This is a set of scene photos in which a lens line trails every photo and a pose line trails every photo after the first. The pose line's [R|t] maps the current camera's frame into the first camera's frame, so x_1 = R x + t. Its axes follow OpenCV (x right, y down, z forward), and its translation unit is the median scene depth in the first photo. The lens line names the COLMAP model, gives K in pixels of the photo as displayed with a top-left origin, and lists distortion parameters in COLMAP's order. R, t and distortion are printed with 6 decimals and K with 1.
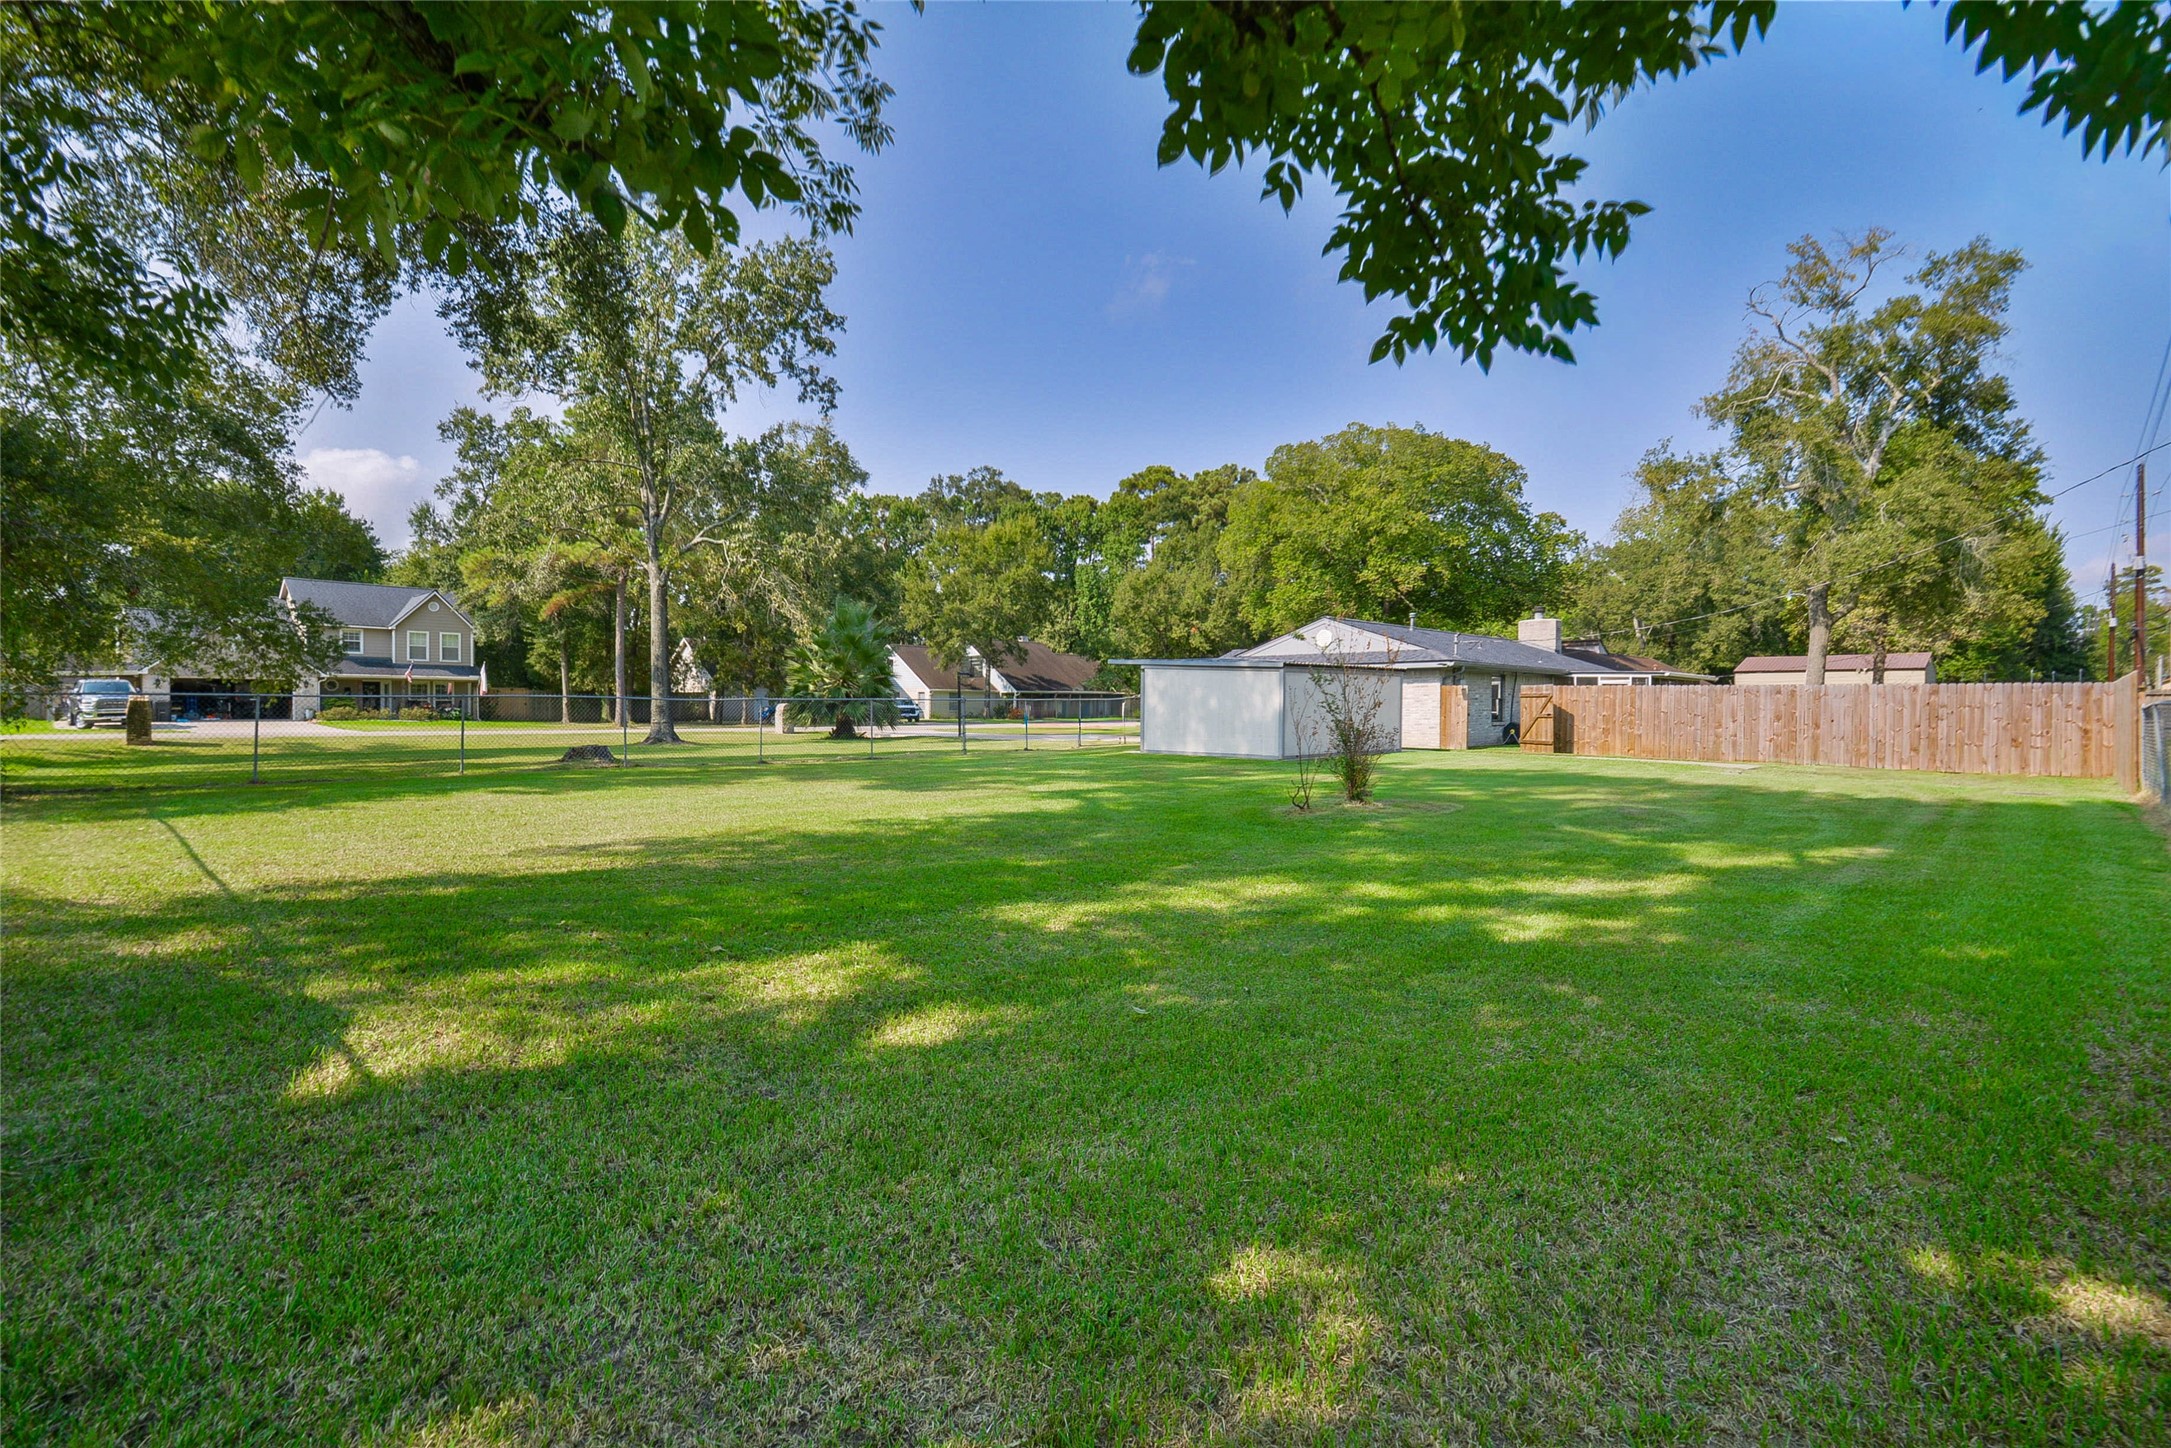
lens RADIAL K [[1005.6, 0, 1075.7], [0, 1005.6, 717.1], [0, 0, 1]] dist [0.007970, -0.001858]
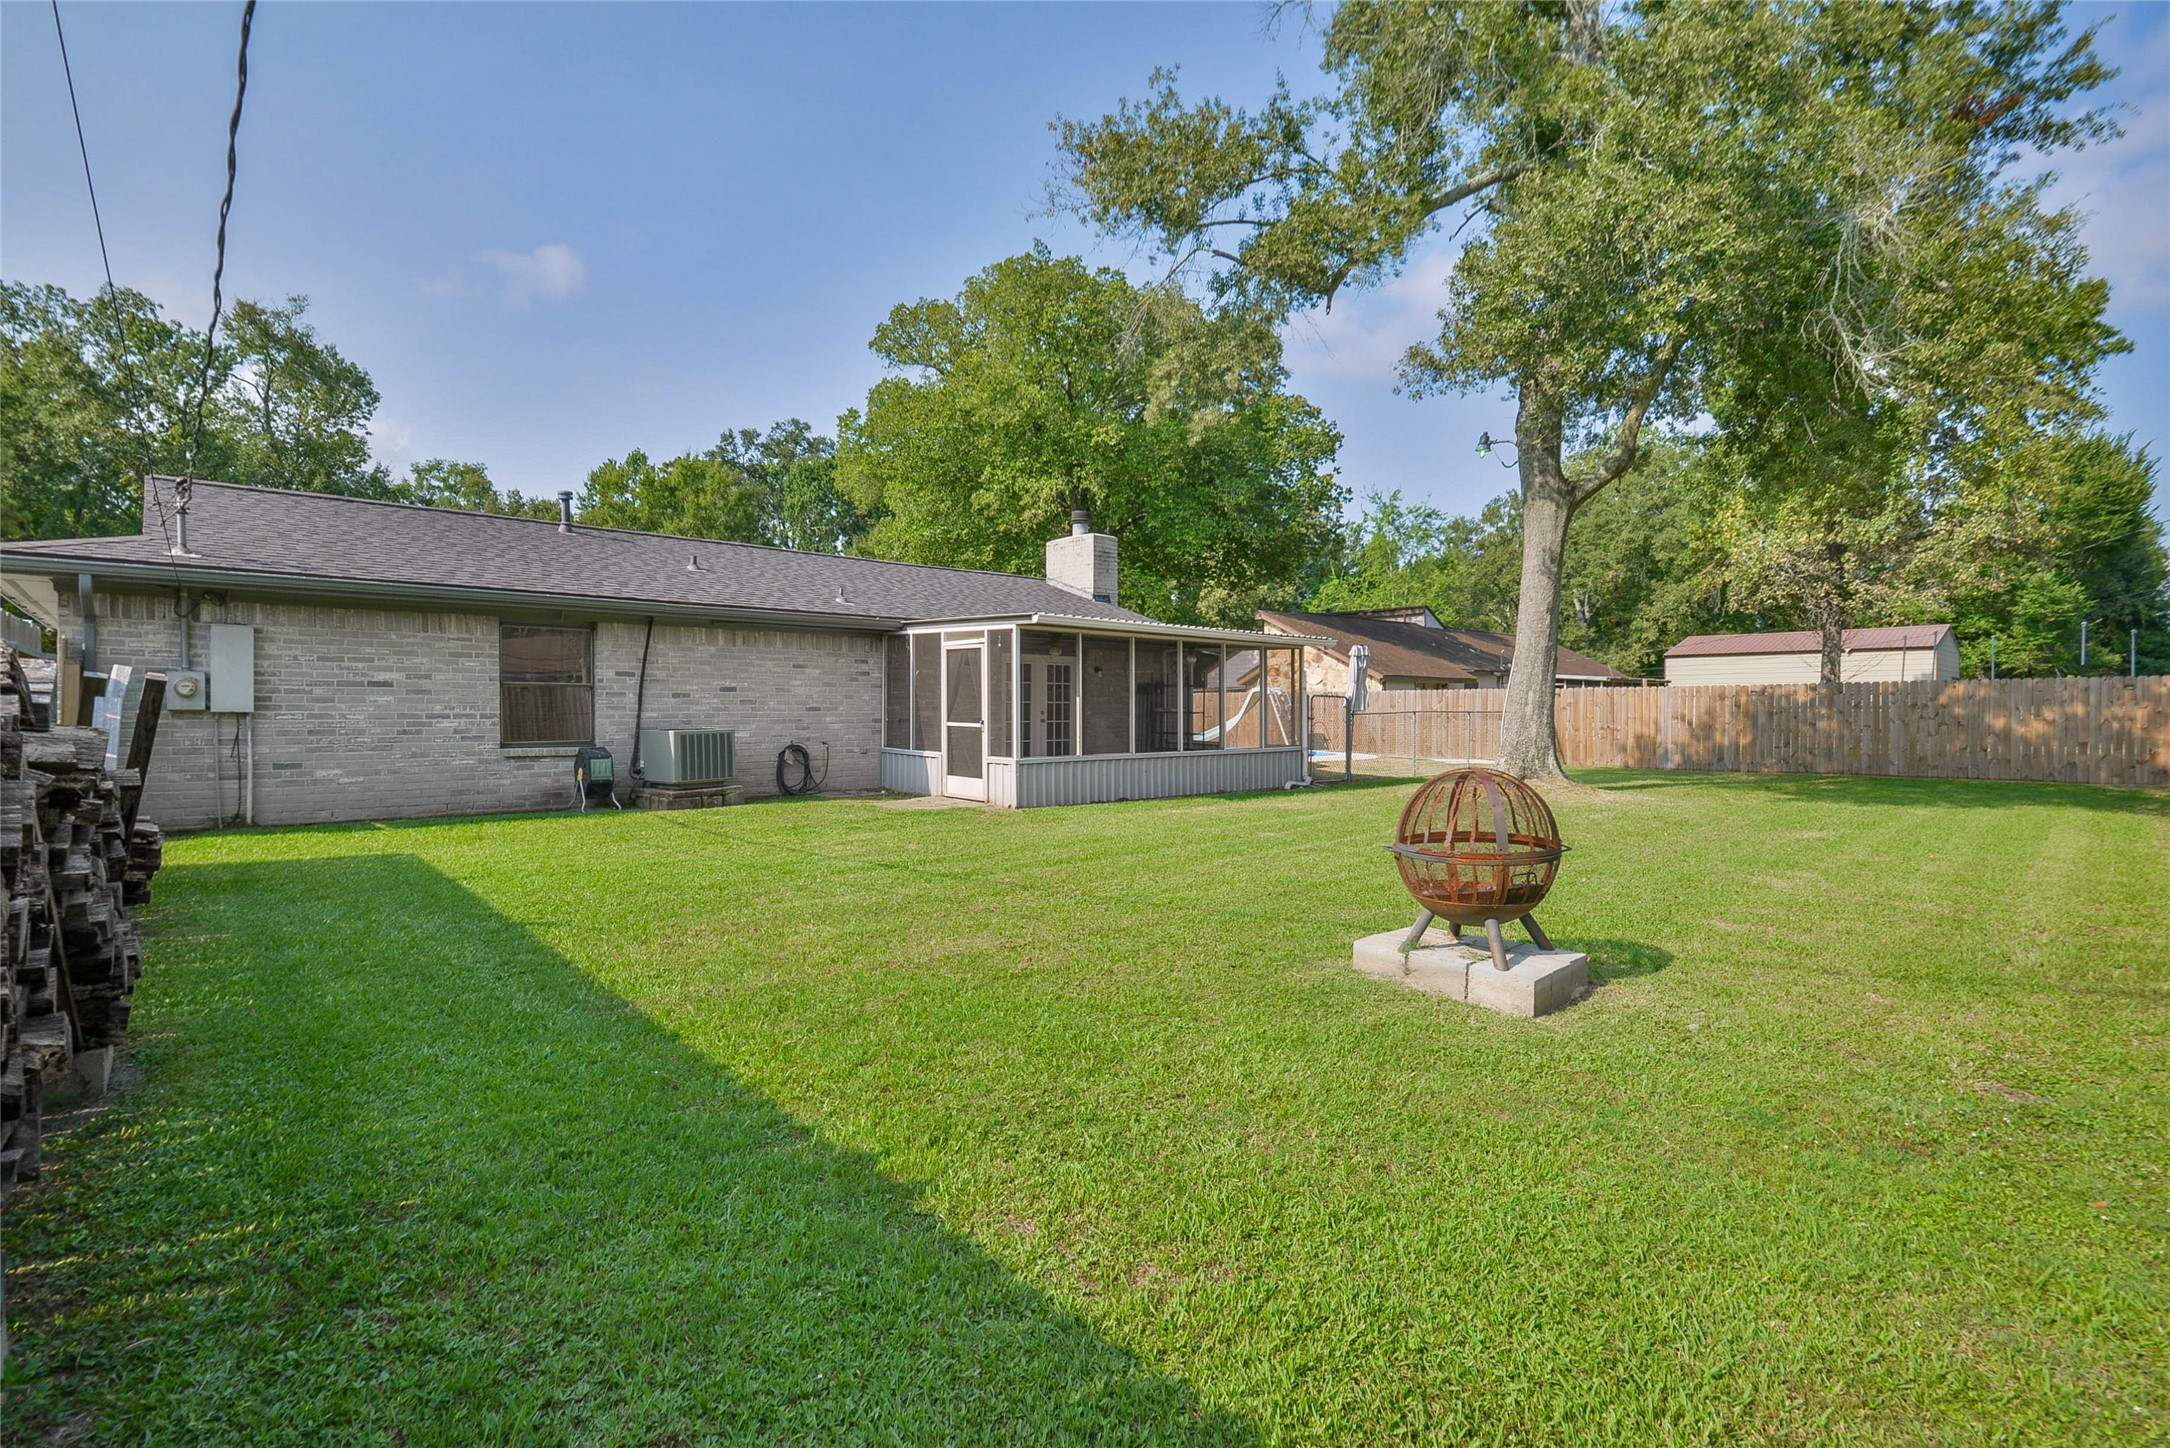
lens RADIAL K [[1005.2, 0, 1075.2], [0, 1005.2, 717.1], [0, 0, 1]] dist [0.007970, -0.001858]
pose [[0.998869, -0.003017, -0.047456, 0.246306], [0.002871, 0.999991, -0.003158, -0.000673], [0.047465, 0.003019, 0.998868, 0.247767]]
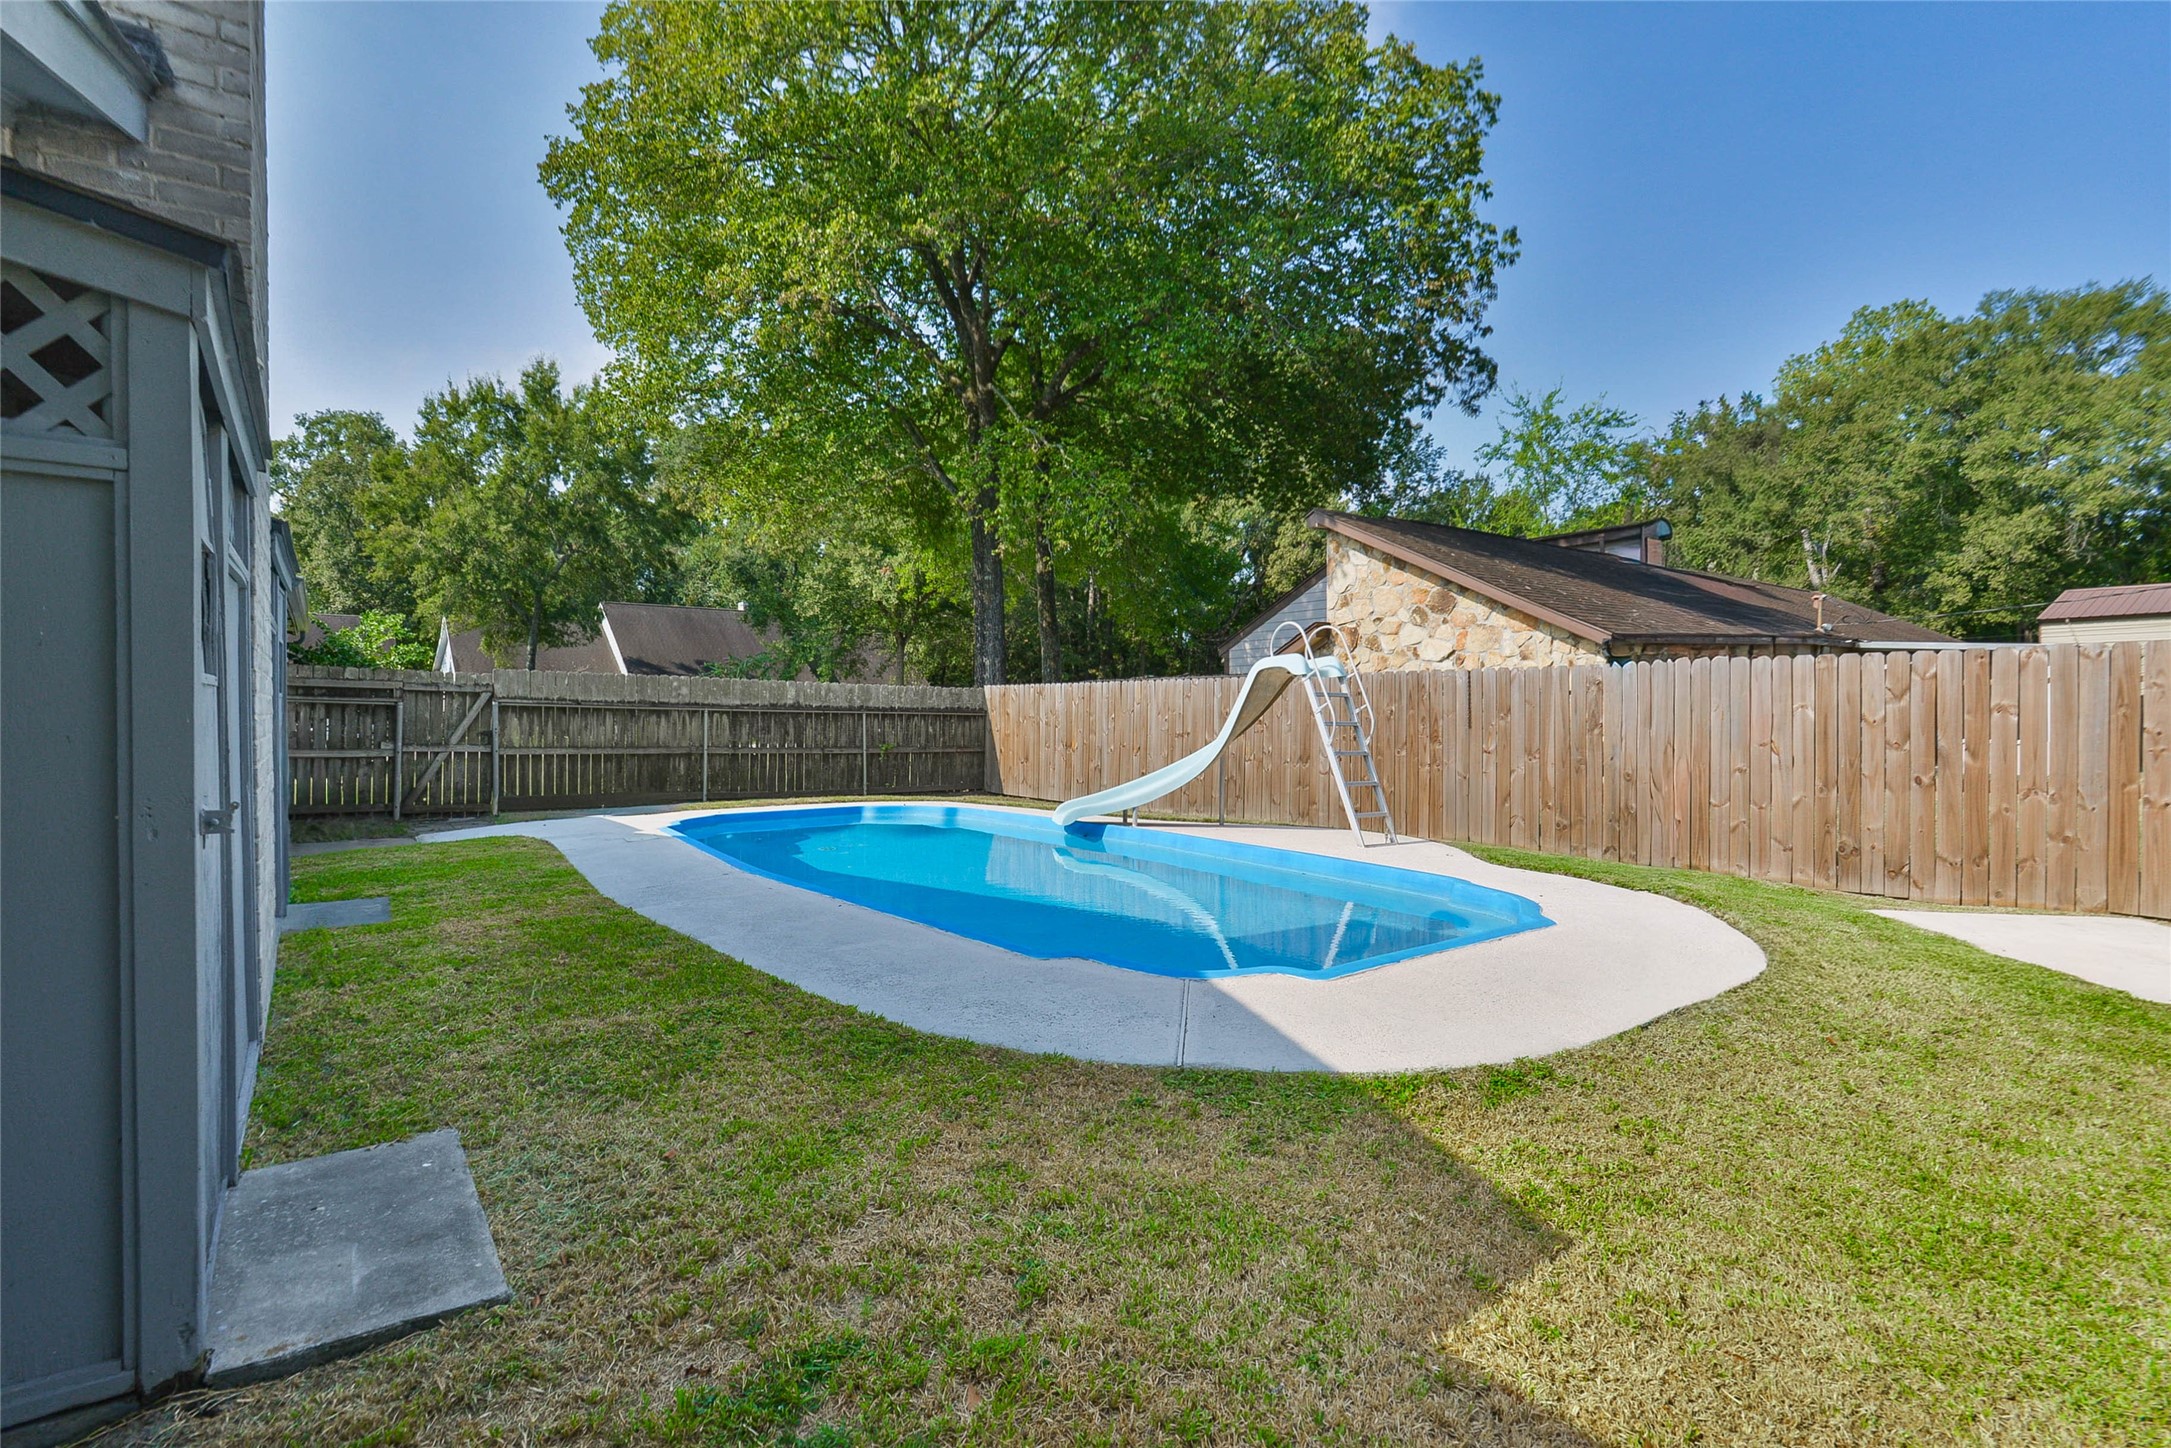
lens RADIAL K [[1005.6, 0, 1075.7], [0, 1005.6, 717.1], [0, 0, 1]] dist [0.007970, -0.001858]
pose [[0.988601, -0.005116, -0.150472, 0.287039], [0.004355, 0.999976, -0.005388, -0.003401], [0.150496, 0.004671, 0.988600, 0.469167]]
